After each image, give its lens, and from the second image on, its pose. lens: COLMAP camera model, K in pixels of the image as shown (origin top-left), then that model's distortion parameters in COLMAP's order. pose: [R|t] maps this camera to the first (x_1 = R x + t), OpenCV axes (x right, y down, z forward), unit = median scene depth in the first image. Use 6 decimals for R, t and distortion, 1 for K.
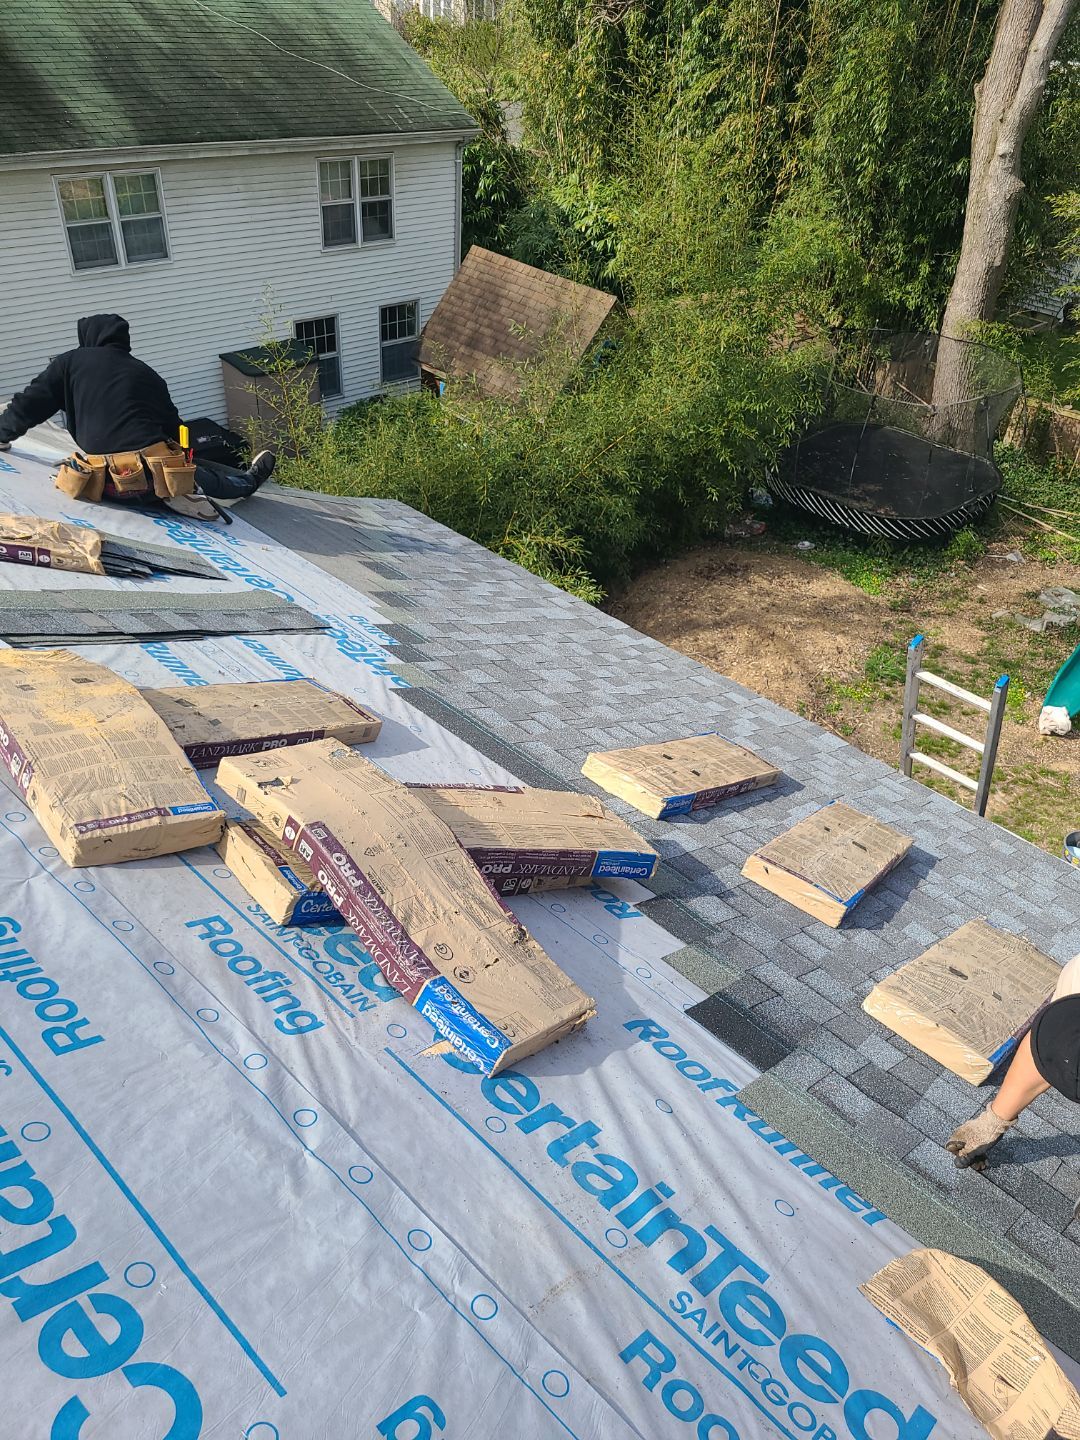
lens RADIAL K [[1045.7, 0, 542.6], [0, 1045.7, 732.9], [0, 0, 1]] dist [0.058636, -0.039127]
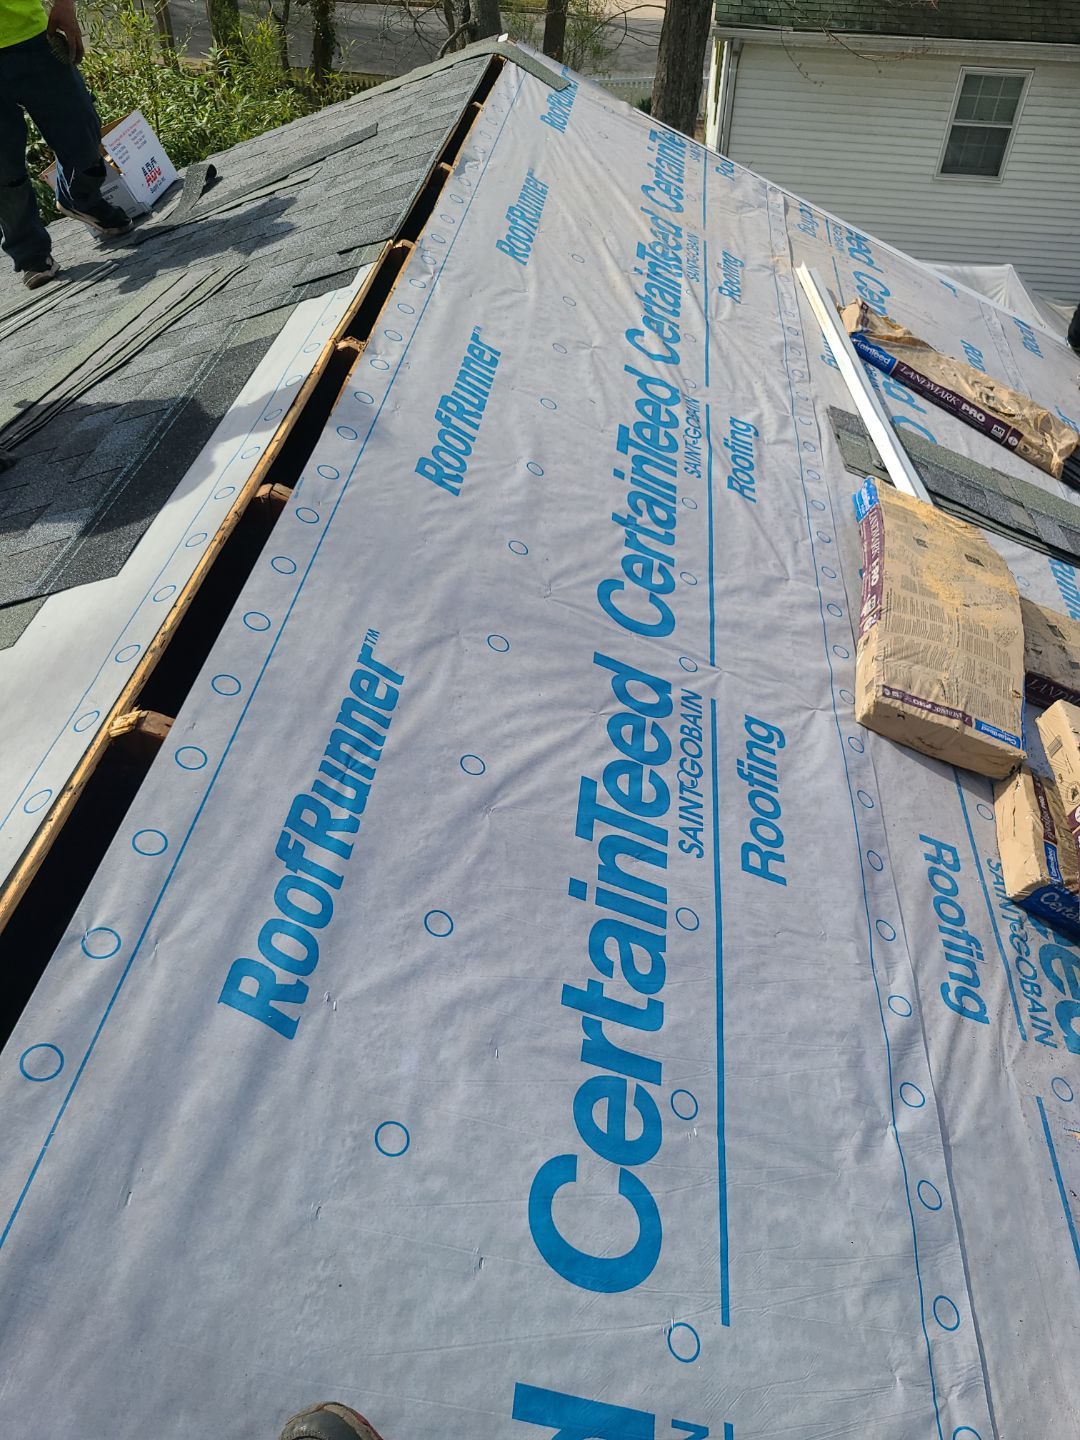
lens RADIAL K [[1034.0, 0, 590.7], [0, 1034.0, 749.2], [0, 0, 1]] dist [0.040740, -0.024698]
pose [[0.629112, 0.508343, -0.588052, -0.019045], [-0.456993, 0.853846, 0.249208, 0.017264], [0.628789, 0.111956, 0.769474, 0.085073]]
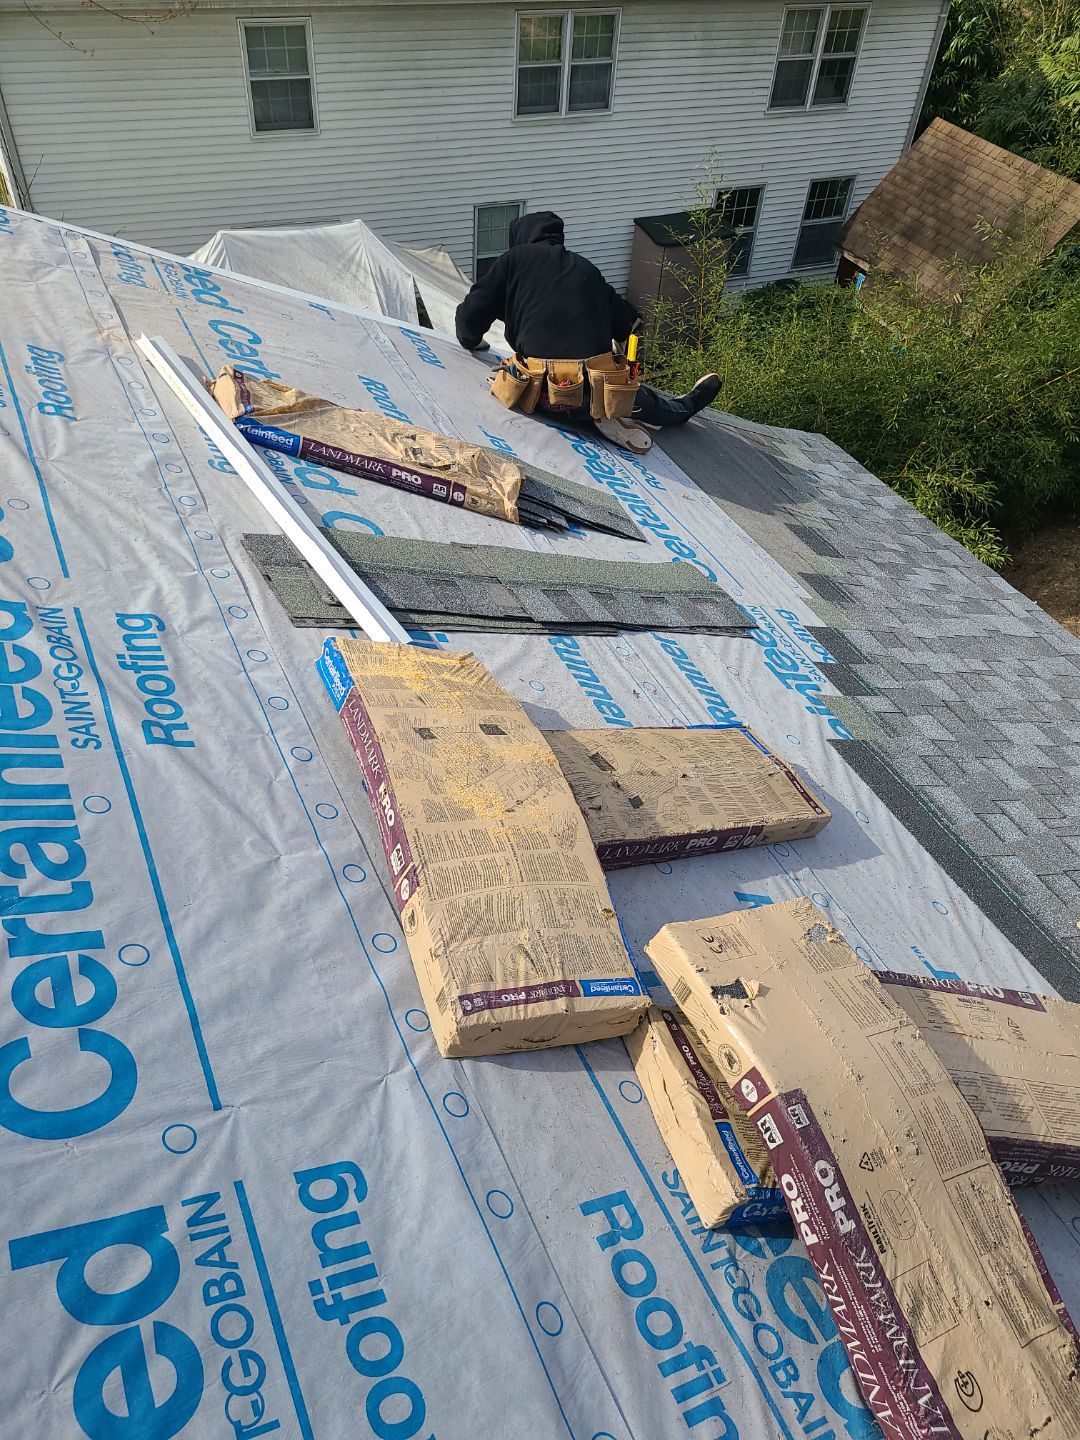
lens RADIAL K [[1045.7, 0, 542.6], [0, 1045.7, 732.9], [0, 0, 1]] dist [0.058636, -0.039127]
pose [[0.934360, 0.239705, -0.263652, -0.188218], [-0.211516, 0.968557, 0.130991, -0.139532], [0.286761, -0.066626, 0.955682, 0.274488]]
